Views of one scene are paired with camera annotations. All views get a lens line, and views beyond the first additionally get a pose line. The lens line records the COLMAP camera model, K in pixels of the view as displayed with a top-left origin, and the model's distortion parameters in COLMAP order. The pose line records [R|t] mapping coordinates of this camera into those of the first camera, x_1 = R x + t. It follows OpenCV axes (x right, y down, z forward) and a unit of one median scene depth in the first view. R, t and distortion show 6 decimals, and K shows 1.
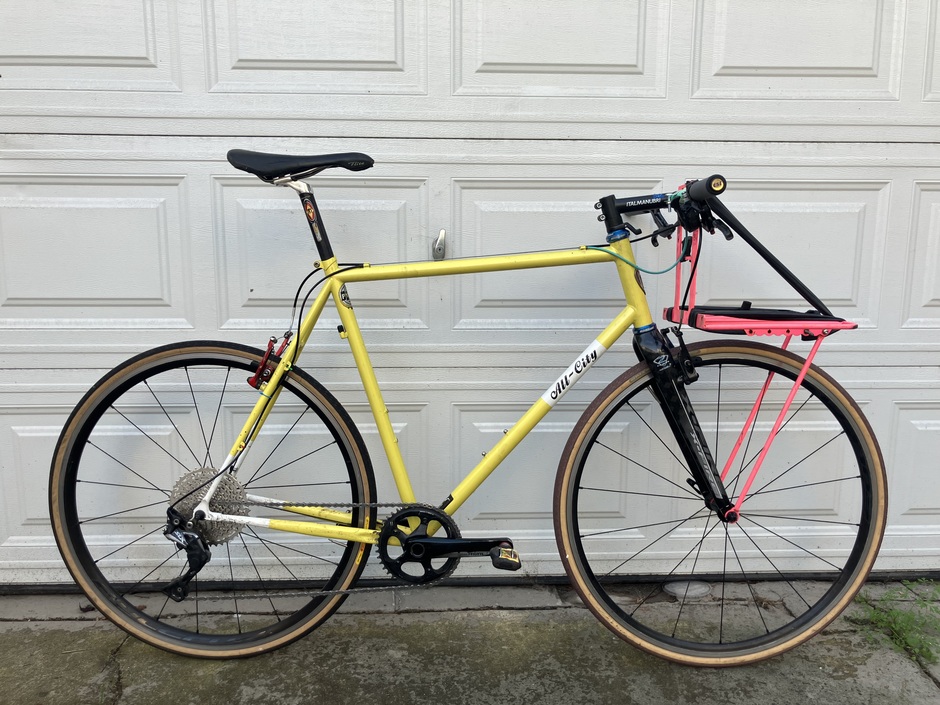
lens RADIAL K [[778.2, 0, 465.4], [0, 778.2, 345.7], [0, 0, 1]] dist [0.021888, -0.035615]
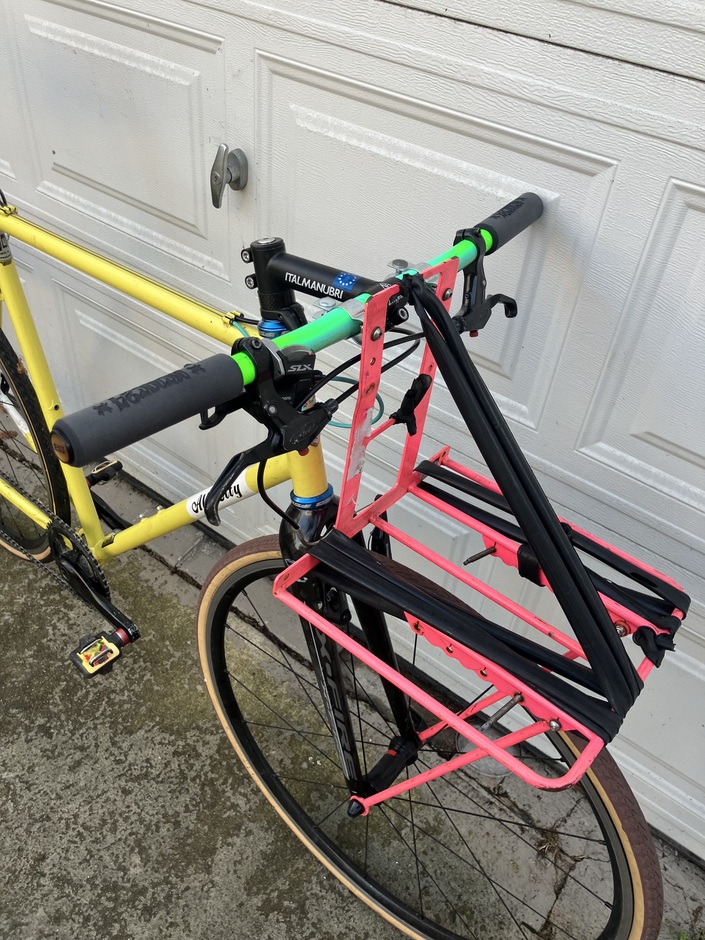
lens RADIAL K [[778.2, 0, 342.8], [0, 778.2, 455.3], [0, 0, 1]] dist [0.021888, -0.035615]
pose [[0.764593, 0.462990, -0.448372, 0.407771], [-0.174729, 0.818526, 0.547253, -0.292477], [0.620376, -0.340082, 0.706737, 0.551827]]
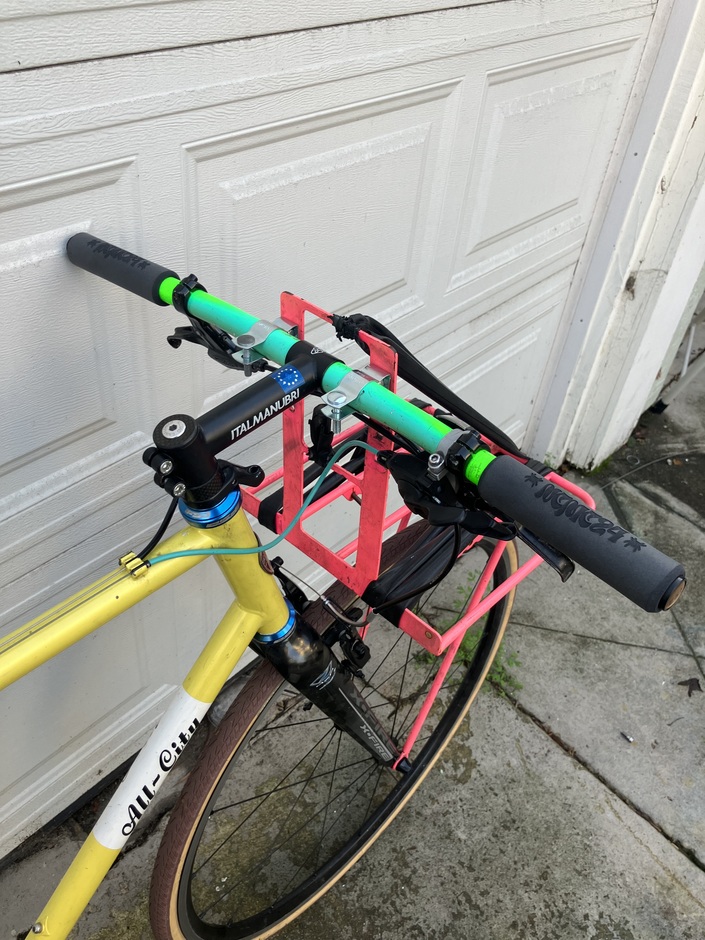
lens RADIAL K [[778.2, 0, 346.2], [0, 778.2, 462.5], [0, 0, 1]] dist [0.021888, -0.035615]
pose [[0.702783, -0.415129, 0.577724, 0.026836], [0.035474, 0.831528, 0.554349, -0.305848], [-0.710520, -0.369093, 0.599110, 0.621040]]
